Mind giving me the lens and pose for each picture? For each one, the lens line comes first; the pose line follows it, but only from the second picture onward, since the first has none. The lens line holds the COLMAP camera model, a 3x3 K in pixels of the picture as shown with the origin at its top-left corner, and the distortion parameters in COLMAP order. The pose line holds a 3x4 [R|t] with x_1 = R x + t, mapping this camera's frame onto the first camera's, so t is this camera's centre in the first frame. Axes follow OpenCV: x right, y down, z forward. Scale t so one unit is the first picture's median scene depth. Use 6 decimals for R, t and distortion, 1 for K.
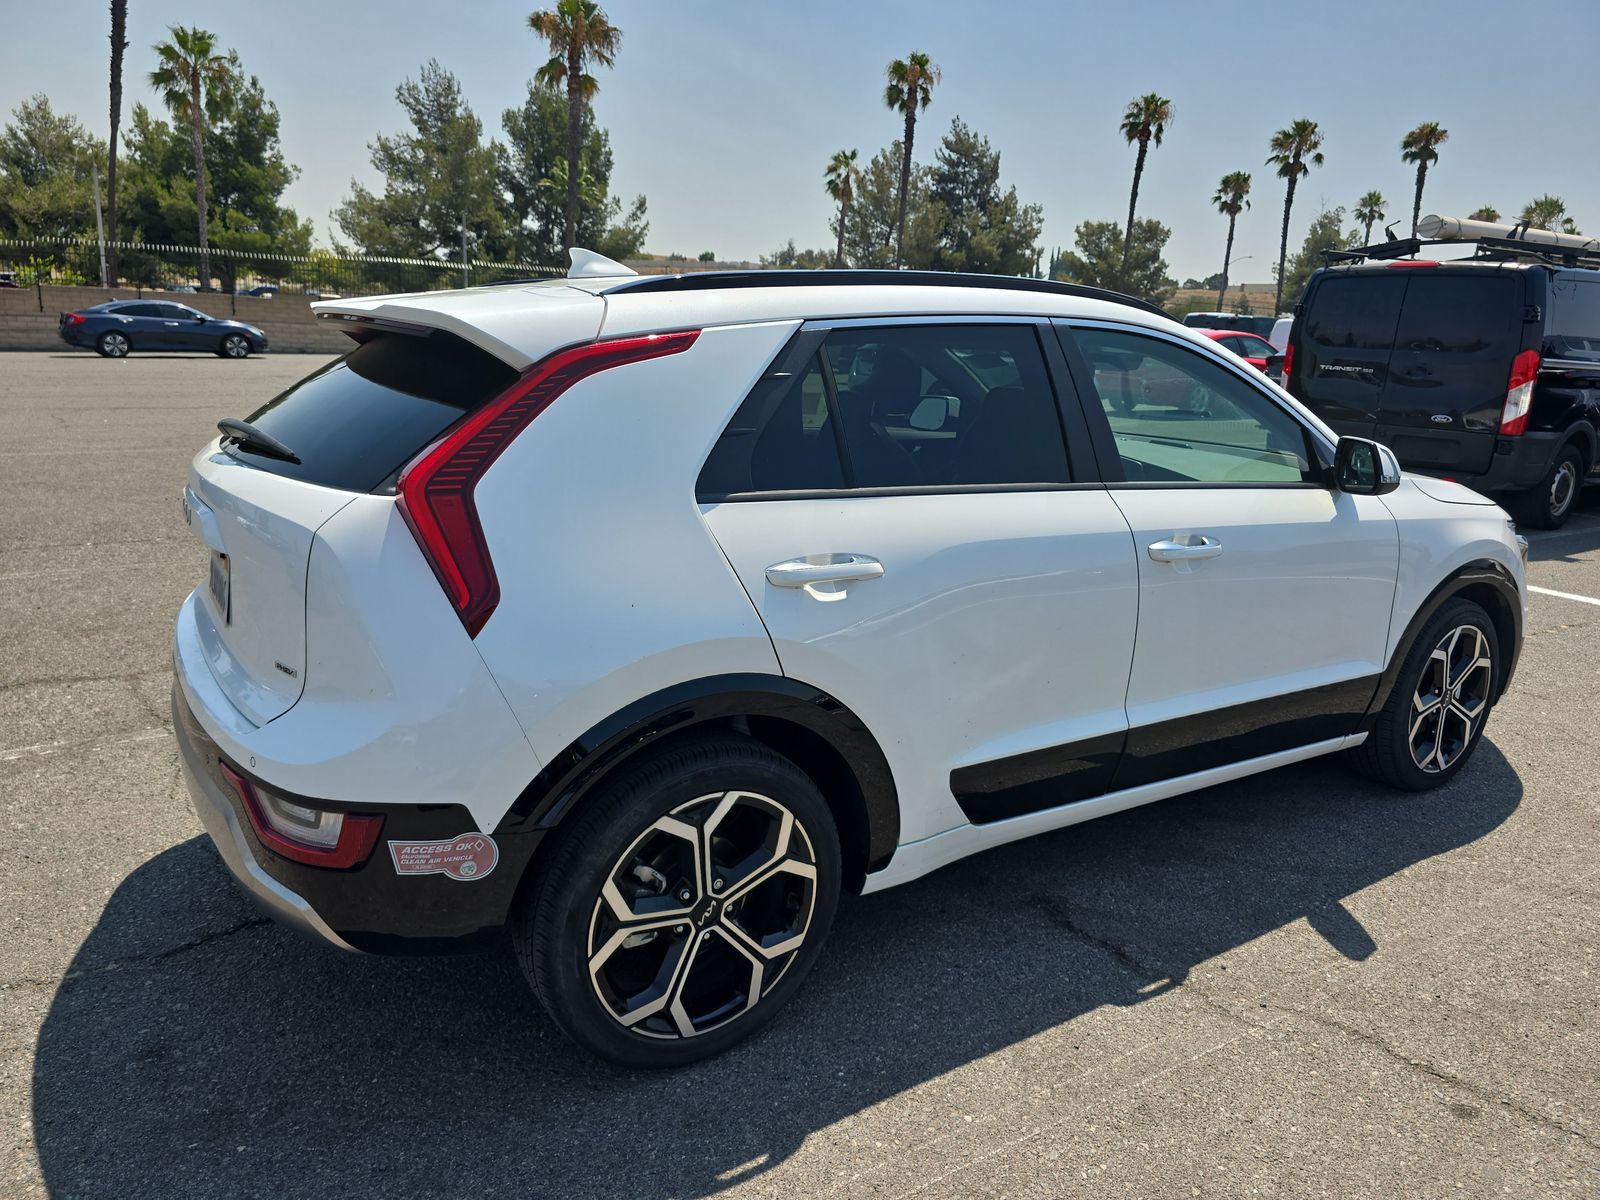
lens RADIAL K [[1070.8, 0, 813.5], [0, 1070.8, 599.4], [0, 0, 1]] dist [0.064769, -0.064946]
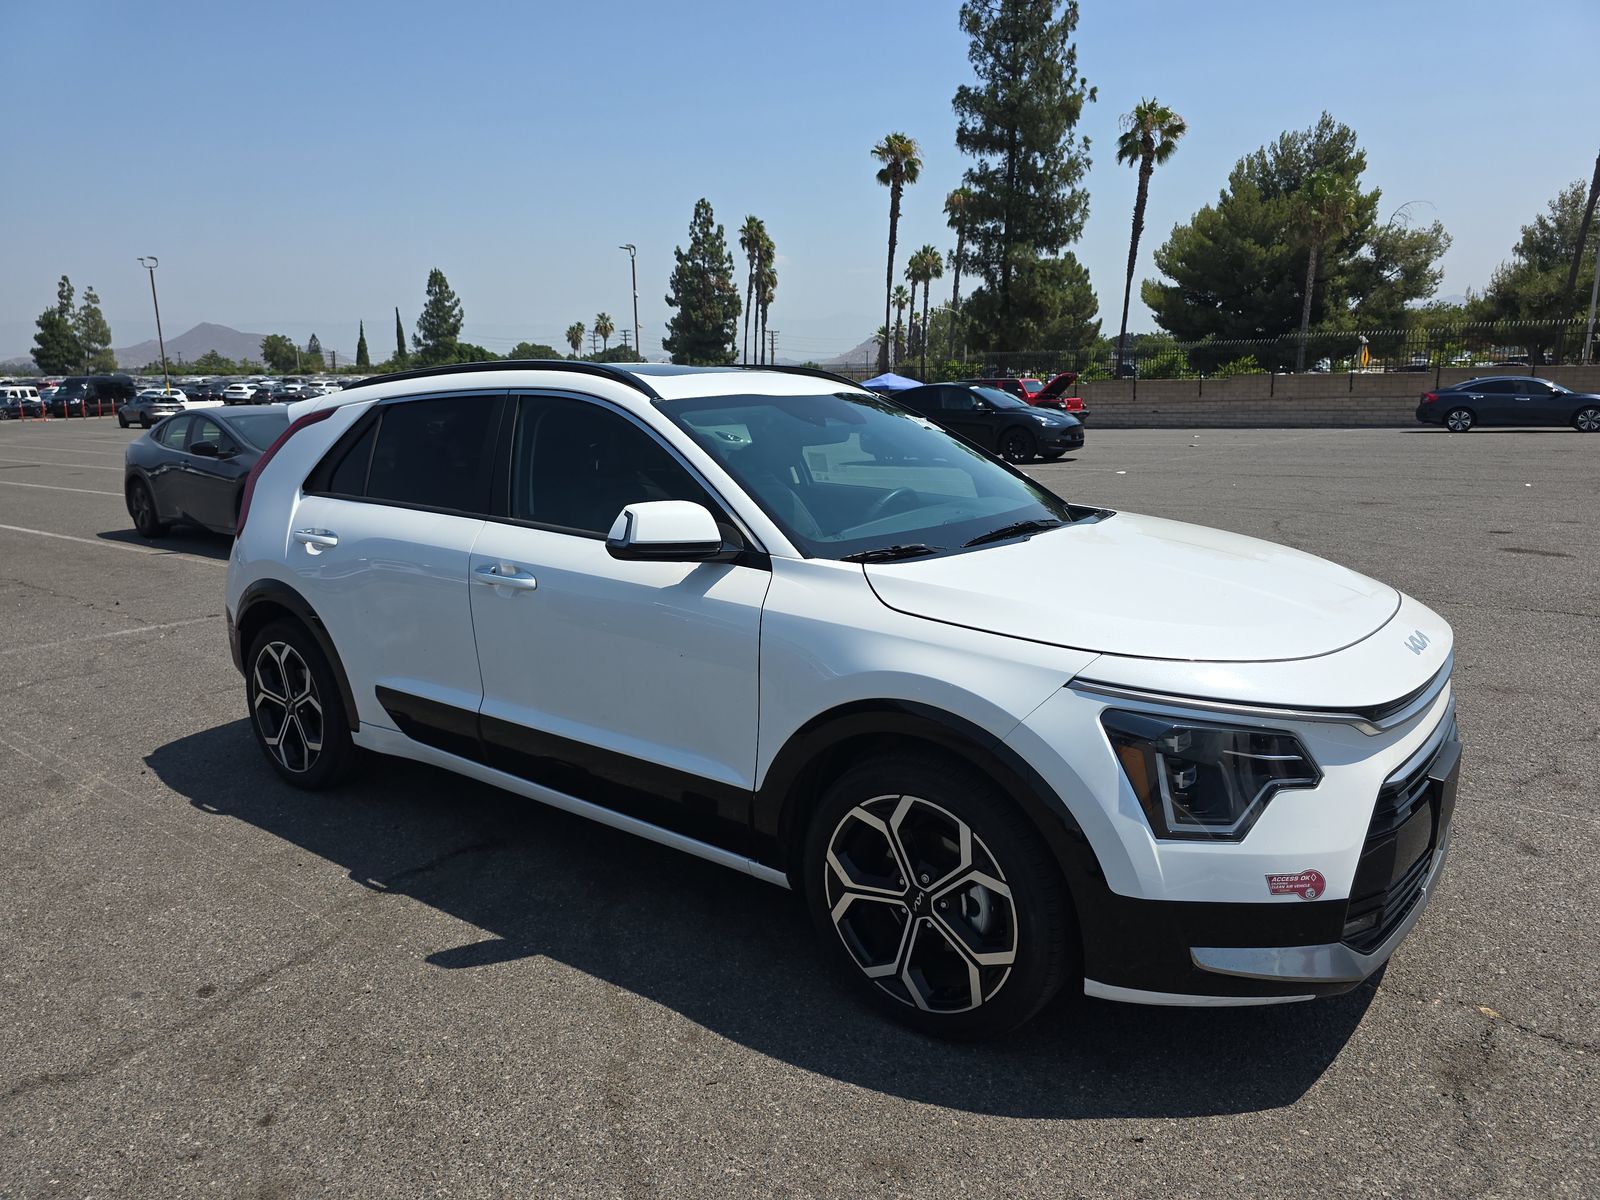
lens RADIAL K [[1070.8, 0, 813.5], [0, 1070.8, 599.4], [0, 0, 1]] dist [0.064769, -0.064946]
pose [[0.336962, 0.138564, -0.931266, 1.373537], [-0.201555, 0.976797, 0.072410, -0.154902], [0.919692, 0.163302, 0.357071, 0.779913]]
